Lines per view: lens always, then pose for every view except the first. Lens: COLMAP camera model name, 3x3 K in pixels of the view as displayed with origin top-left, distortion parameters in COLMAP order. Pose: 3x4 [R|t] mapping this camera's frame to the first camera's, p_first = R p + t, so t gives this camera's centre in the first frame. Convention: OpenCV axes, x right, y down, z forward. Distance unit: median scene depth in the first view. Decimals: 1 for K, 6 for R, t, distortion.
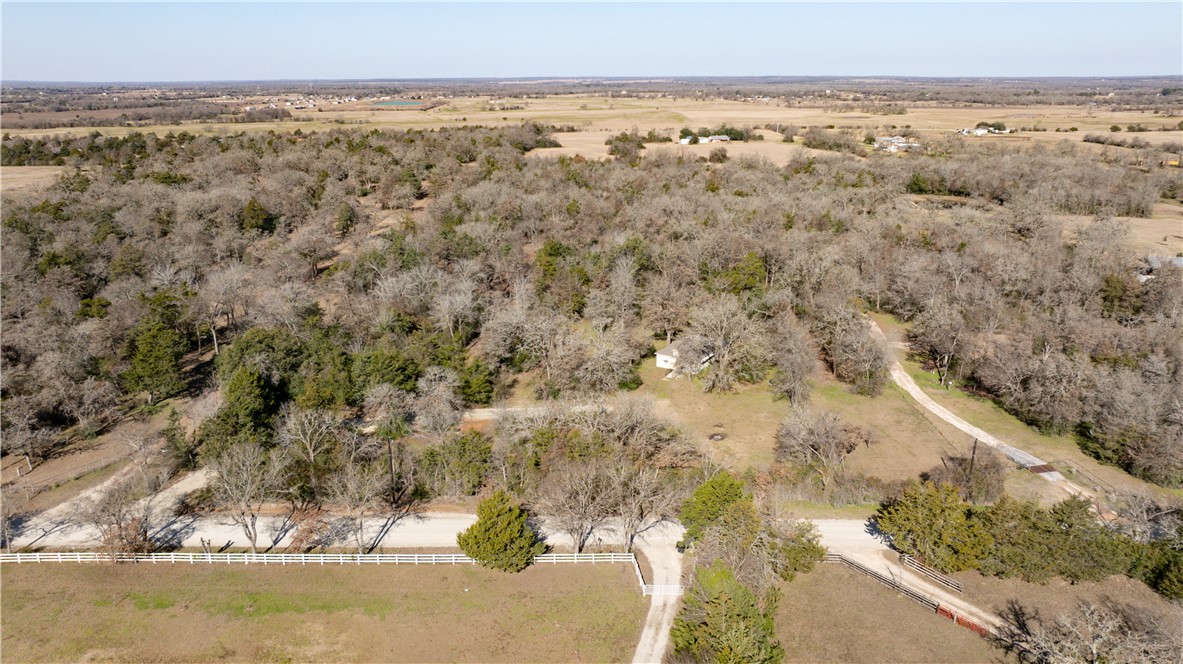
lens RADIAL K [[827.1, 0, 591.5], [0, 827.1, 332.0], [0, 0, 1]] dist [-0.057578, 0.069508]
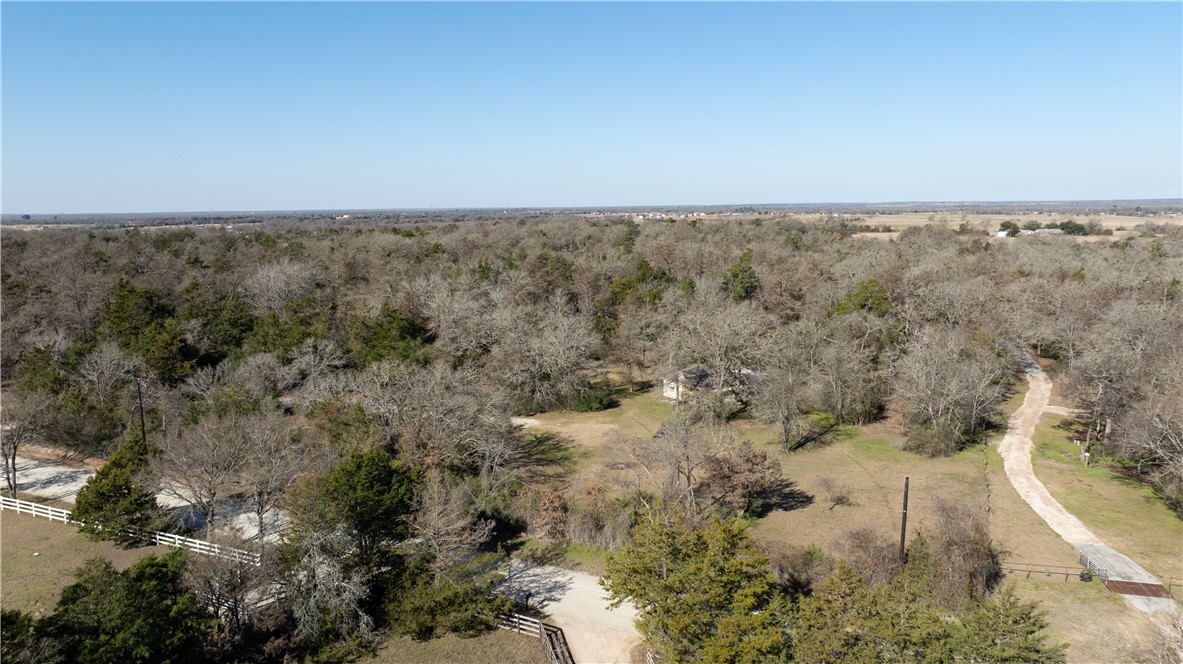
lens RADIAL K [[819.4, 0, 591.5], [0, 819.4, 332.0], [0, 0, 1]] dist [-0.023487, 0.001702]
pose [[0.907795, 0.056478, -0.415594, 0.382489], [-0.115355, 0.986298, -0.117938, 0.093734], [0.403239, 0.155004, 0.901871, 0.331243]]
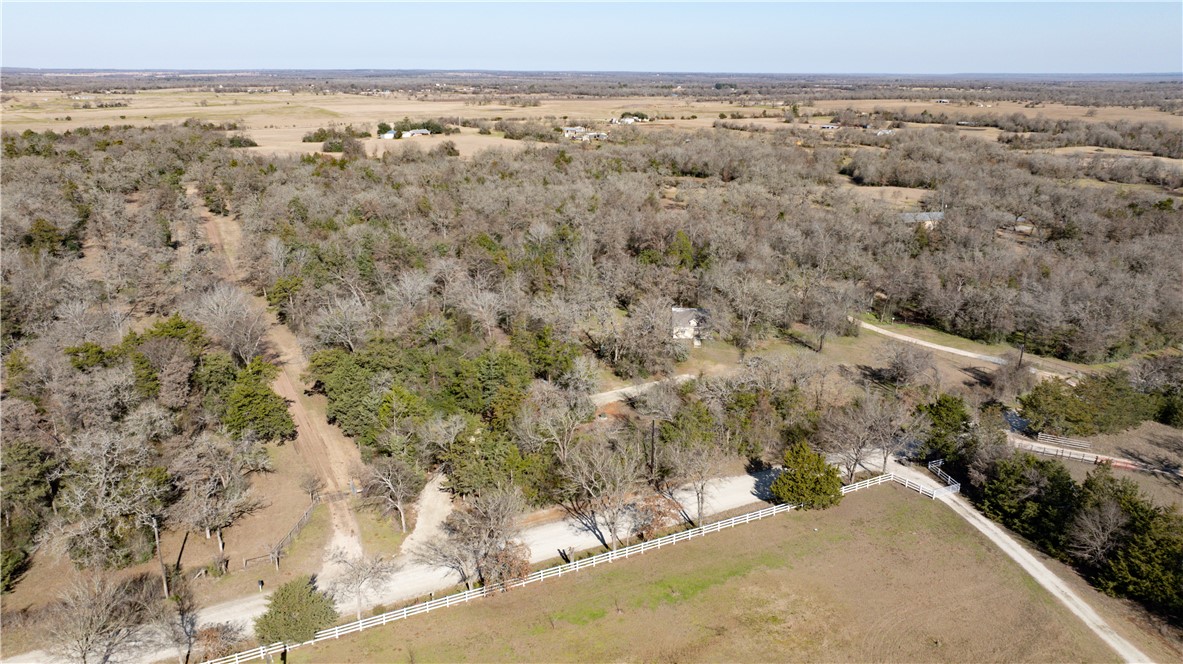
lens RADIAL K [[819.4, 0, 591.5], [0, 819.4, 332.0], [0, 0, 1]] dist [-0.023487, 0.001702]
pose [[0.893579, -0.125860, 0.430901, -0.557359], [0.121999, 0.991851, 0.036710, -0.022489], [-0.432010, 0.019766, 0.901652, 0.076416]]
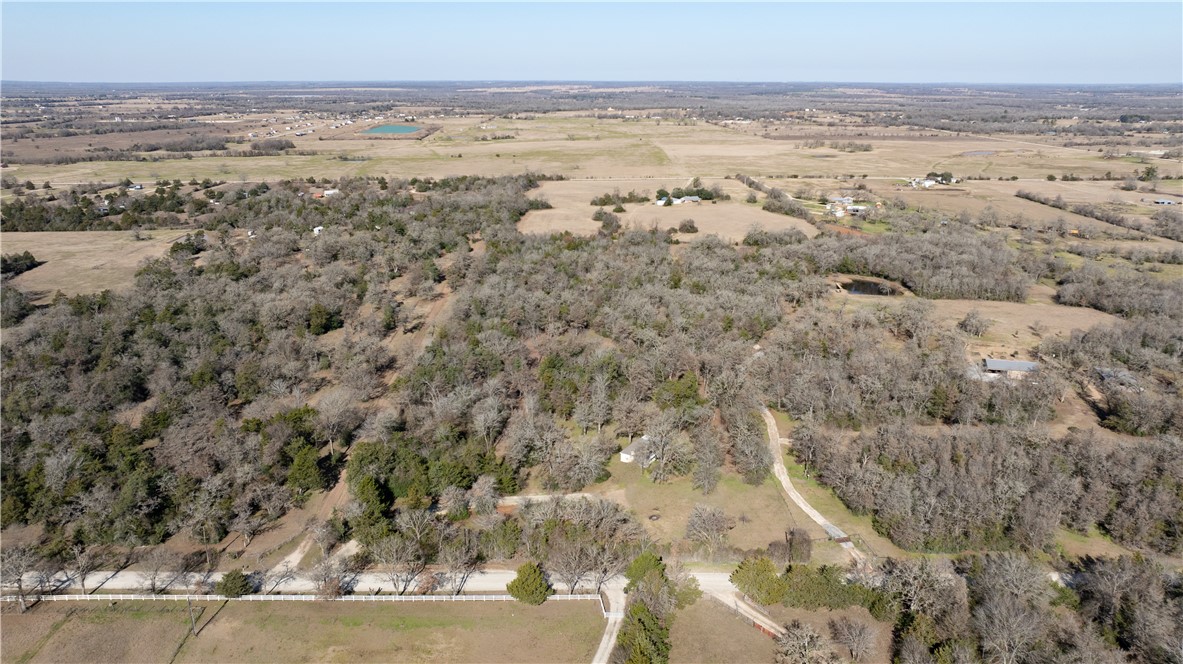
lens RADIAL K [[819.4, 0, 591.5], [0, 819.4, 332.0], [0, 0, 1]] dist [-0.023487, 0.001702]
pose [[0.999863, 0.002265, 0.016387, -0.000475], [-0.002195, 0.999988, -0.004287, -0.221769], [-0.016396, 0.004250, 0.999857, -0.597159]]
